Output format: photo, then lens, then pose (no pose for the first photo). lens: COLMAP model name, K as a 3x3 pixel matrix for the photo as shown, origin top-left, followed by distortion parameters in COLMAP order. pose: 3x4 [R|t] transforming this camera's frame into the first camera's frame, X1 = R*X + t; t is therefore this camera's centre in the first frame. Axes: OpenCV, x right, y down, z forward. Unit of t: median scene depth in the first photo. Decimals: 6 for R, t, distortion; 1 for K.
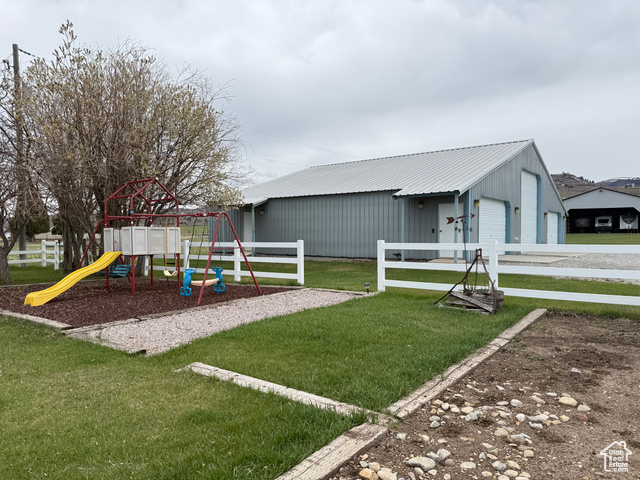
lens RADIAL K [[450.3, 0, 329.9], [0, 450.3, 260.4], [0, 0, 1]] dist [0.007228, -0.003198]
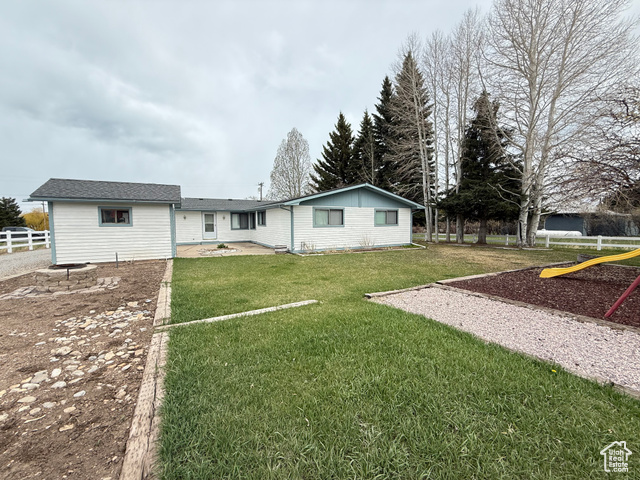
lens RADIAL K [[256.9, 0, 315.8], [0, 256.9, 238.7], [0, 0, 1]] dist [0.000476, -0.000091]
pose [[-0.426647, 0.055458, -0.902716, 0.233150], [-0.045794, 0.995513, 0.082802, -0.031660], [0.903258, 0.076666, -0.422193, 0.606631]]
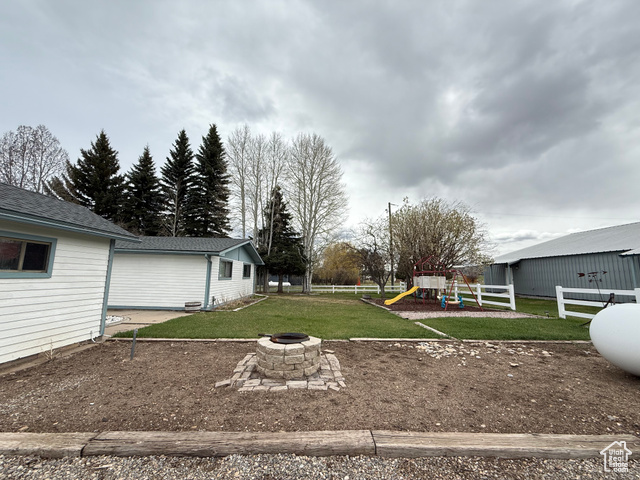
lens RADIAL K [[256.9, 0, 318.9], [0, 256.9, 238.7], [0, 0, 1]] dist [0.000476, -0.000091]
pose [[0.614177, -0.103175, -0.782395, 0.315679], [-0.065982, 0.981232, -0.181191, 0.013122], [0.786405, 0.162907, 0.595842, -0.292720]]
